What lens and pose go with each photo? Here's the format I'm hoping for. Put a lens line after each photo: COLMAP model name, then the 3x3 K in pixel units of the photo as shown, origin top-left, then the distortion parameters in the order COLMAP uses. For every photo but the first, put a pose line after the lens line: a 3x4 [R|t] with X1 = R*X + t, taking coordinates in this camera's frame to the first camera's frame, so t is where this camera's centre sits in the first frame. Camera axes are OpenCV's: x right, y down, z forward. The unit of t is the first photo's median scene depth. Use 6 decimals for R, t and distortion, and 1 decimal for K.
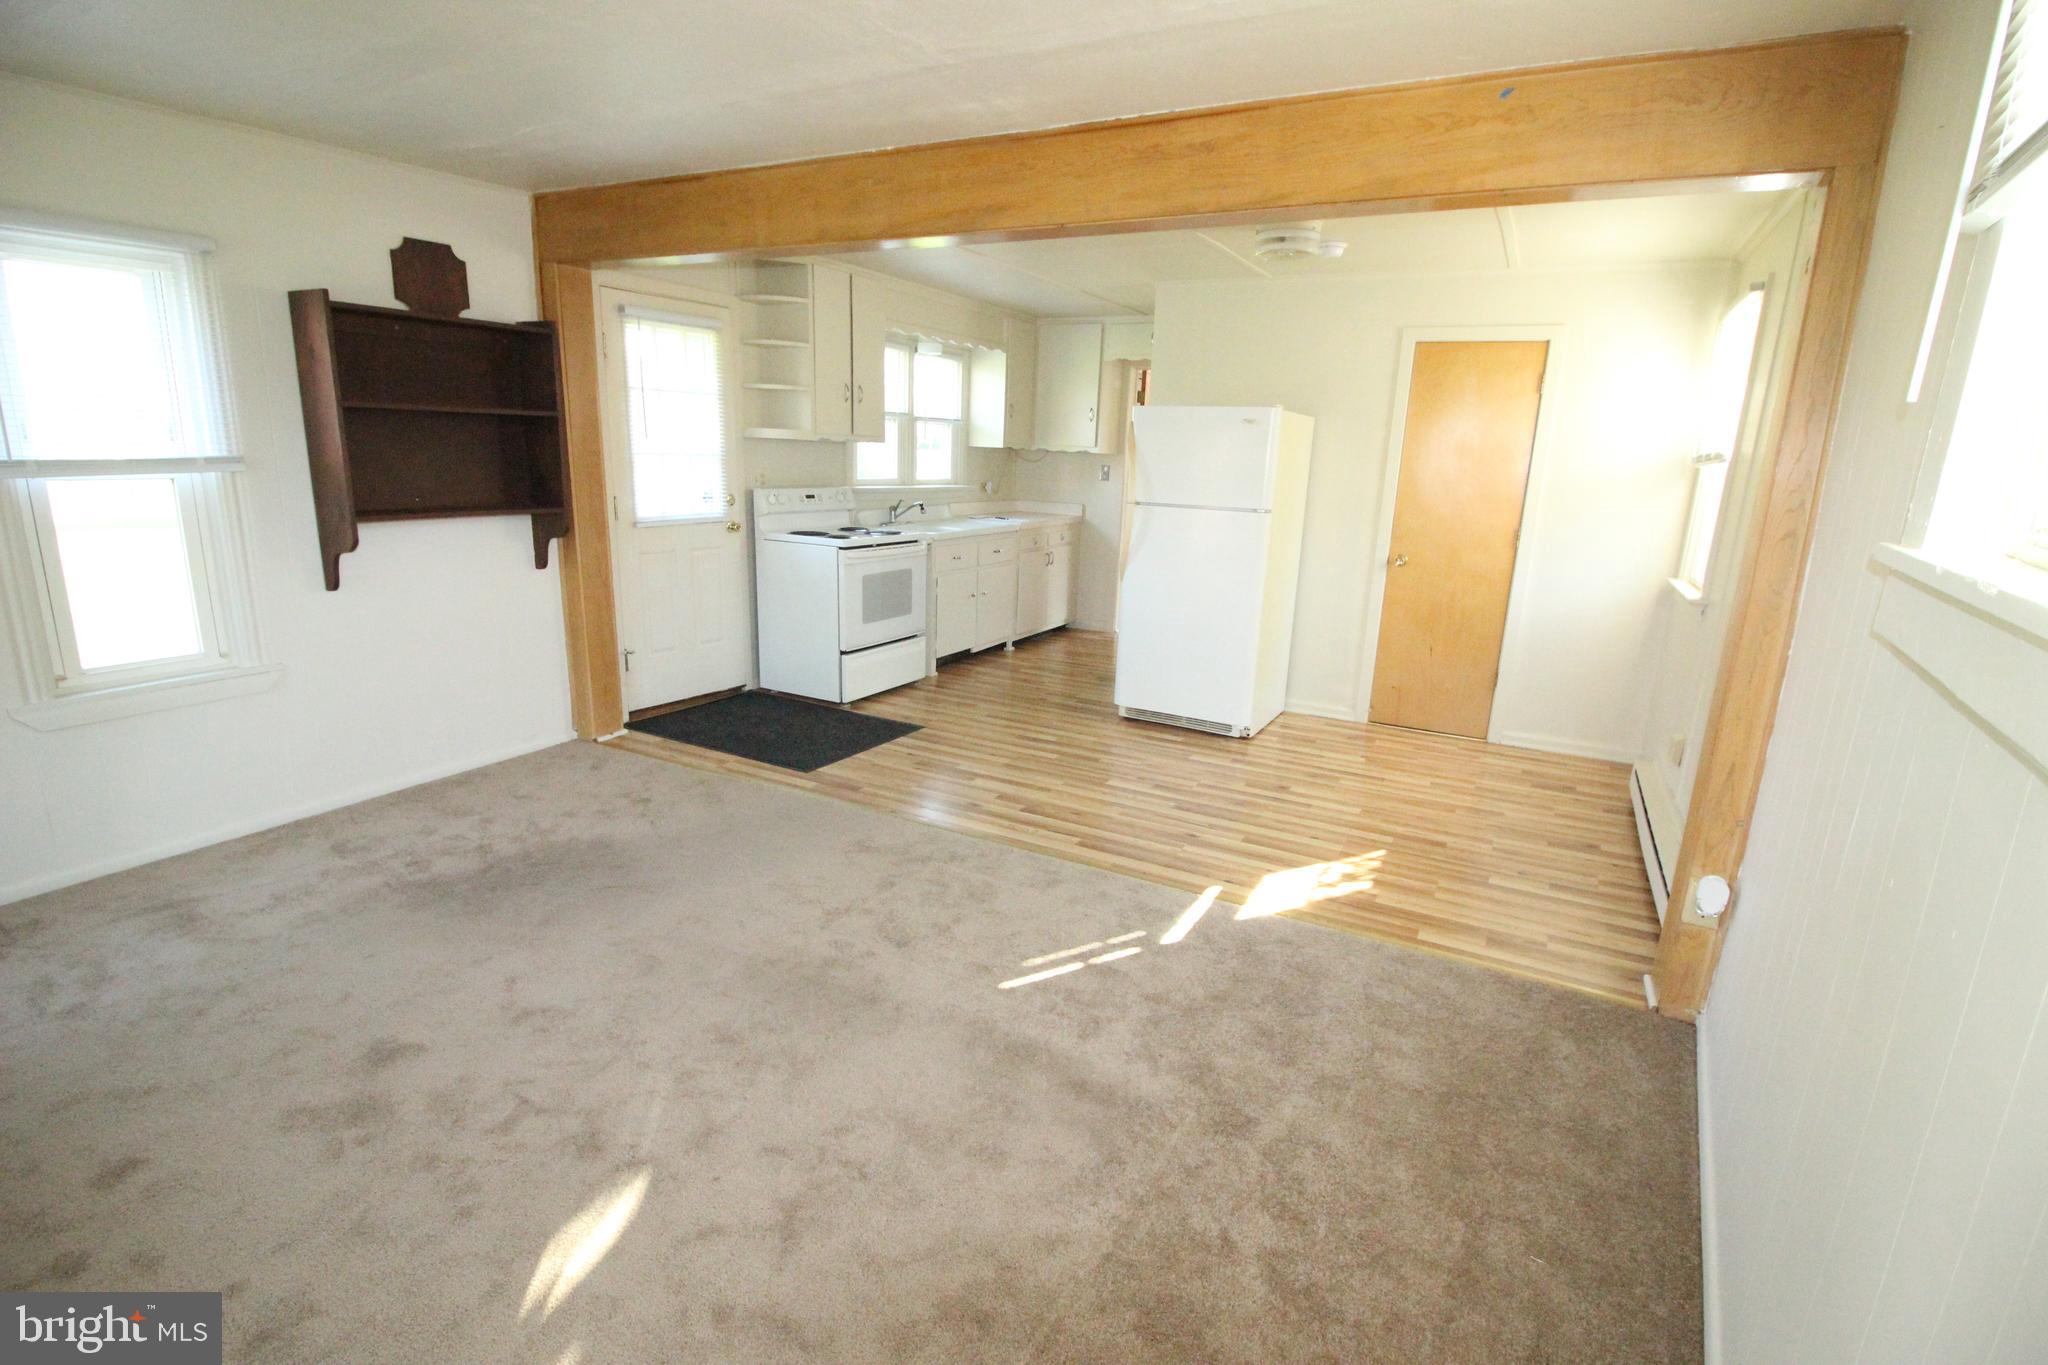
lens RADIAL K [[950.6, 0, 1033.4], [0, 950.6, 687.0], [0, 0, 1]] dist [0.000211, -0.000271]
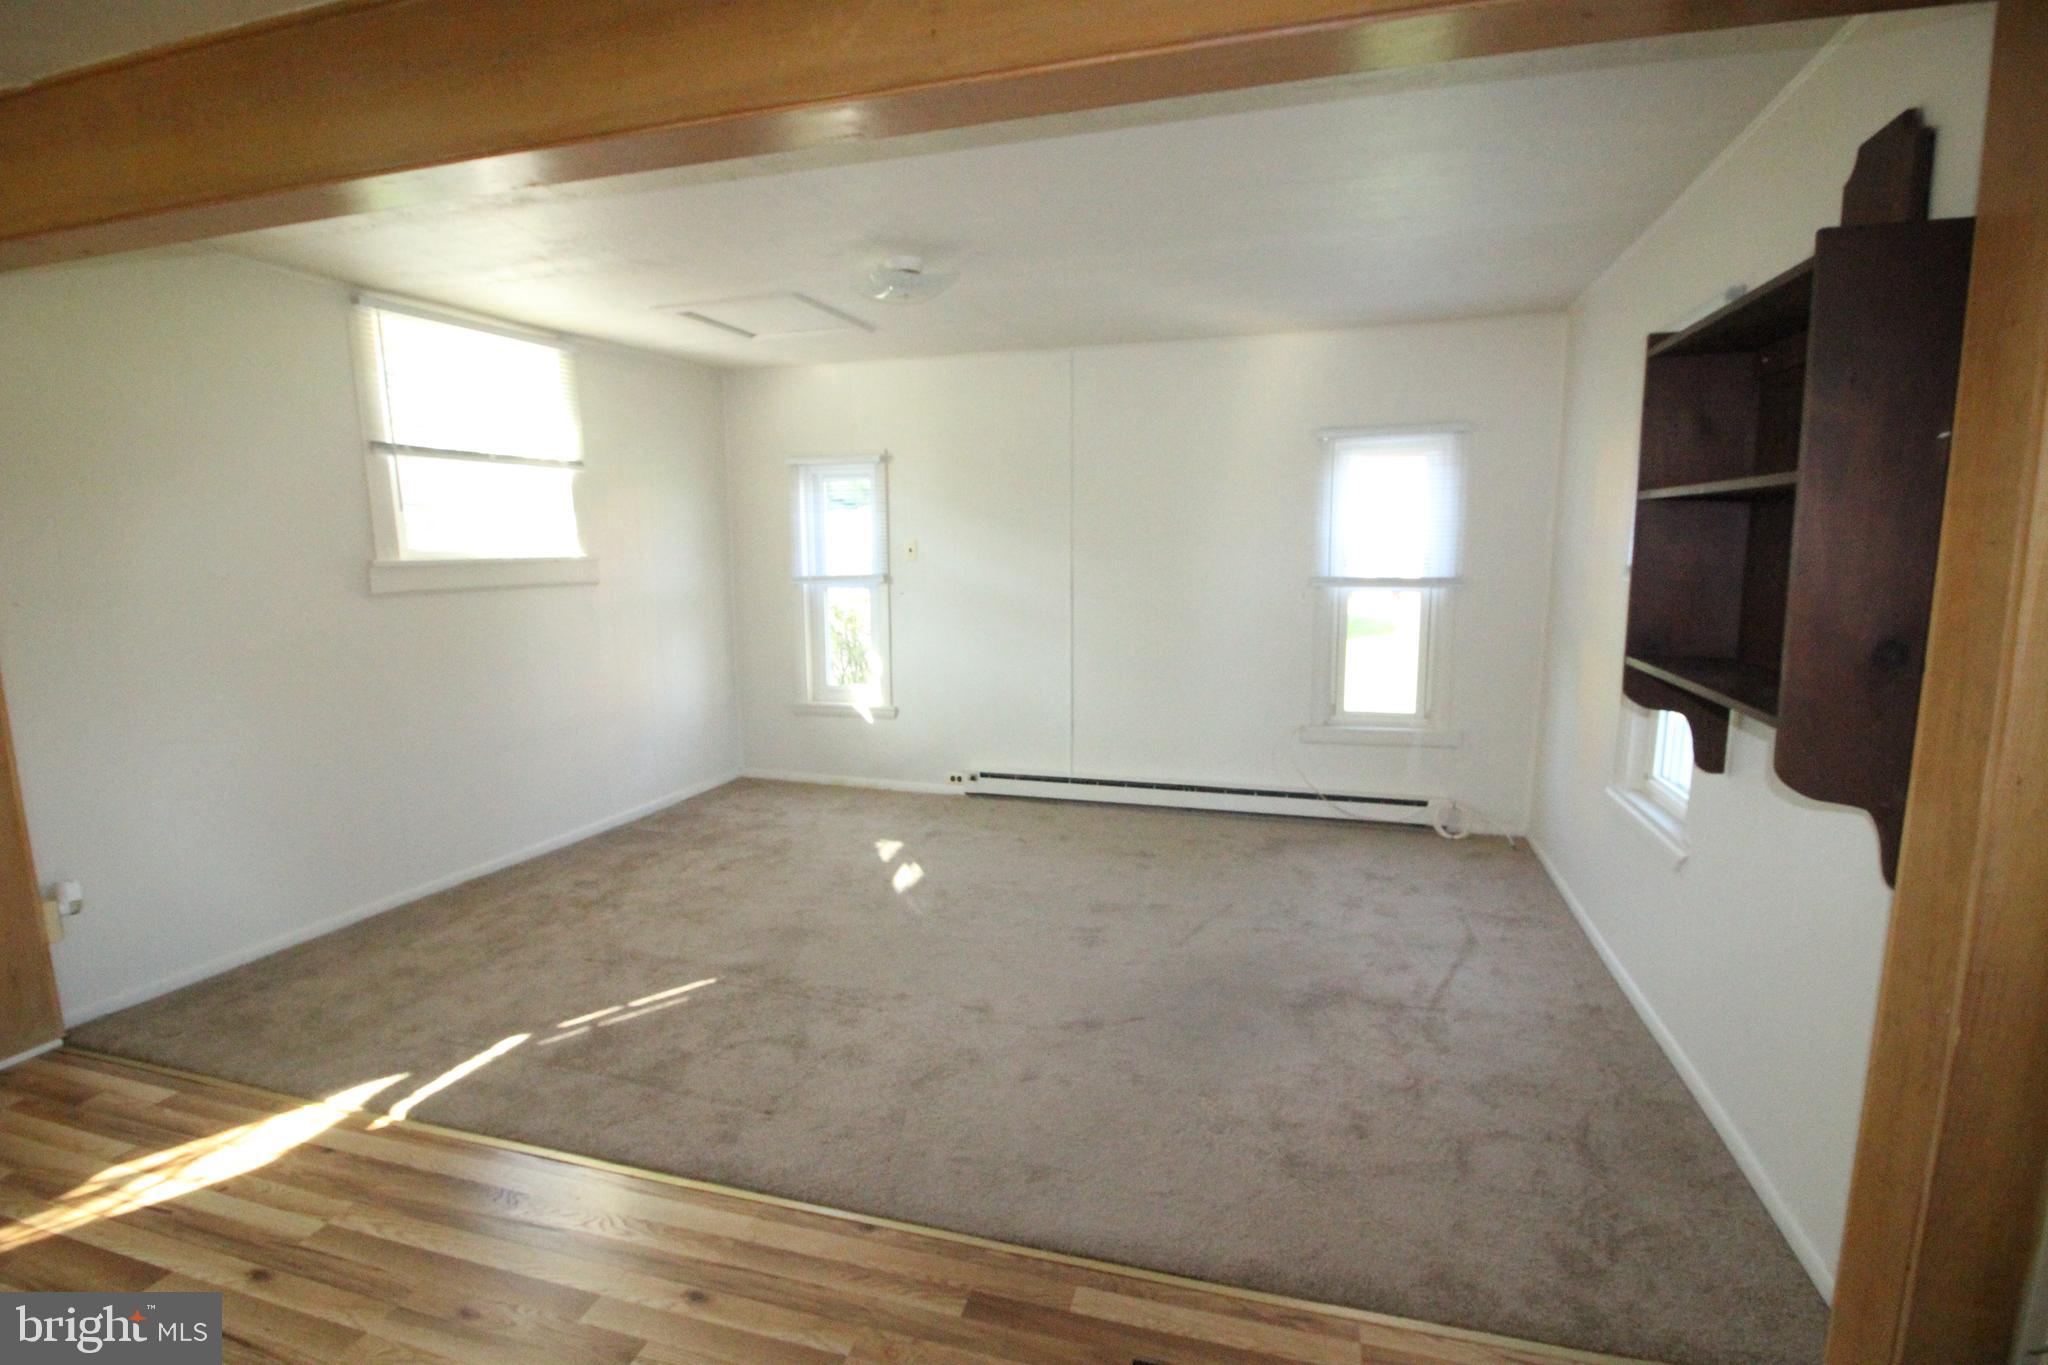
lens RADIAL K [[950.6, 0, 1033.4], [0, 950.6, 687.0], [0, 0, 1]] dist [0.000211, -0.000271]
pose [[-0.979448, -0.005431, -0.201624, -0.165088], [-0.078705, 0.930682, 0.357262, -0.432981], [0.185707, 0.365789, -0.911982, 1.767557]]
